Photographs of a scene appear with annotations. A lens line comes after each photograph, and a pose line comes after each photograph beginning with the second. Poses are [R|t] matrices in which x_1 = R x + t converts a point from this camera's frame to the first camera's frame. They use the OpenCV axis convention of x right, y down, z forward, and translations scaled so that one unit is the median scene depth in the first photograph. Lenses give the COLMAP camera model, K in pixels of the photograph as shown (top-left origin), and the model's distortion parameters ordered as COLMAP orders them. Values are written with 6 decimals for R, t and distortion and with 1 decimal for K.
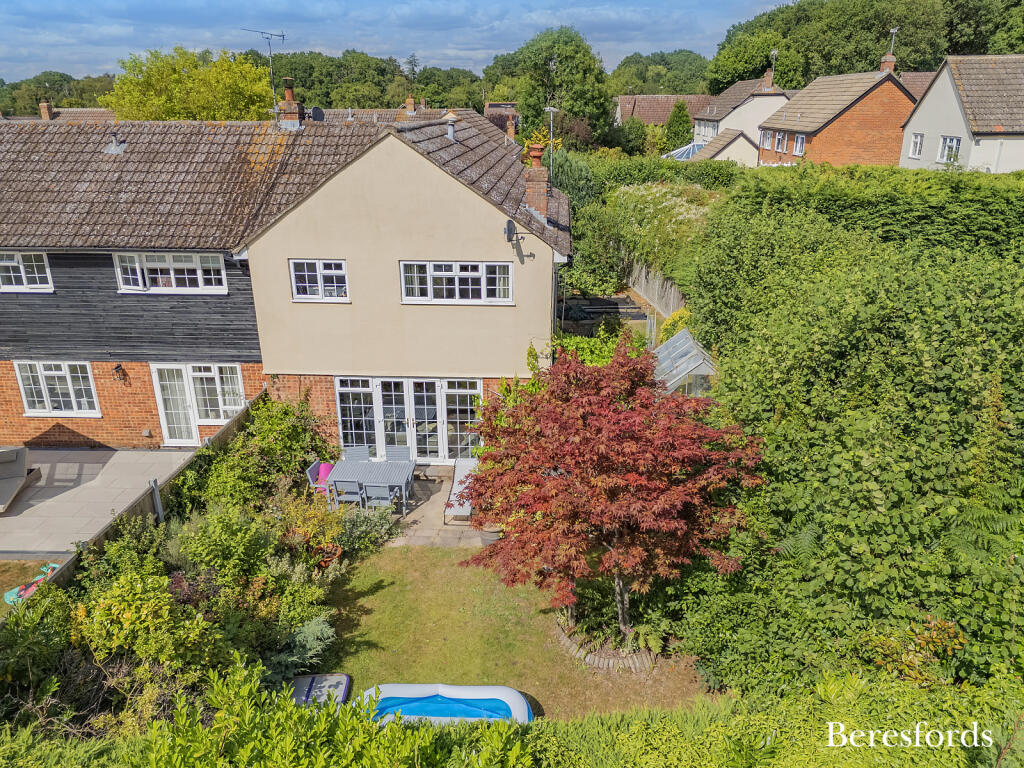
lens RADIAL K [[756.6, 0, 510.9], [0, 756.6, 382.1], [0, 0, 1]] dist [0.063018, -0.047644]
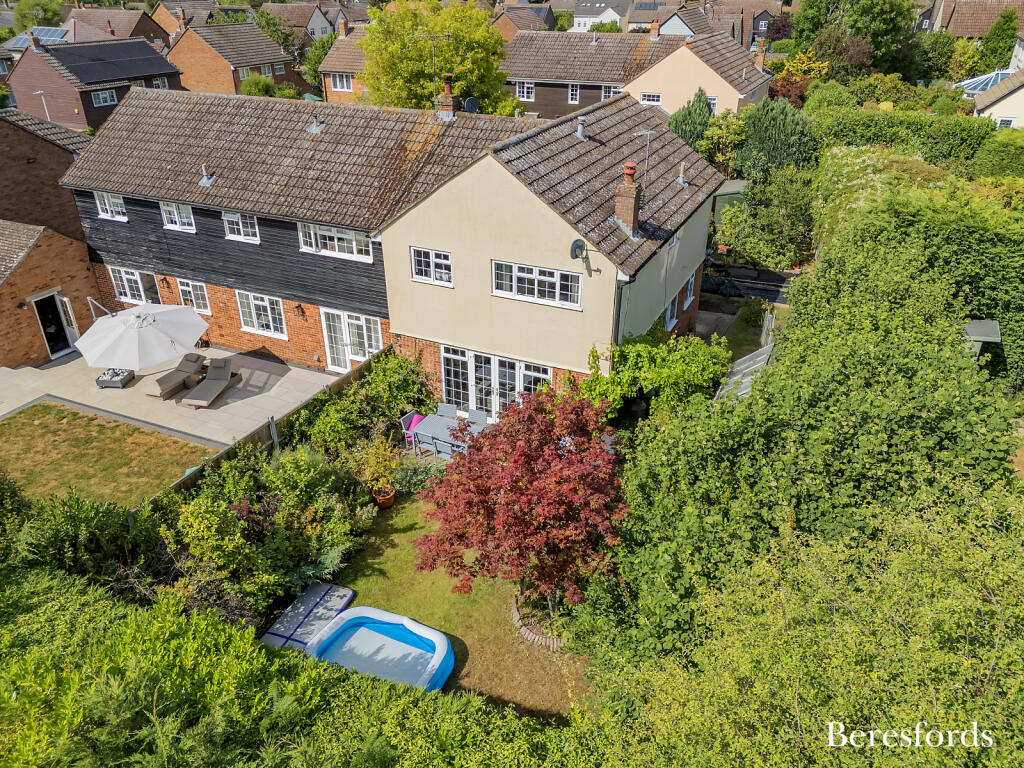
lens RADIAL K [[756.6, 0, 510.9], [0, 756.6, 382.1], [0, 0, 1]] dist [0.063018, -0.047644]
pose [[0.929500, 0.176580, -0.323803, 0.272920], [-0.129934, 0.978432, 0.160586, -0.155300], [0.345176, -0.107192, 0.932397, -0.091630]]
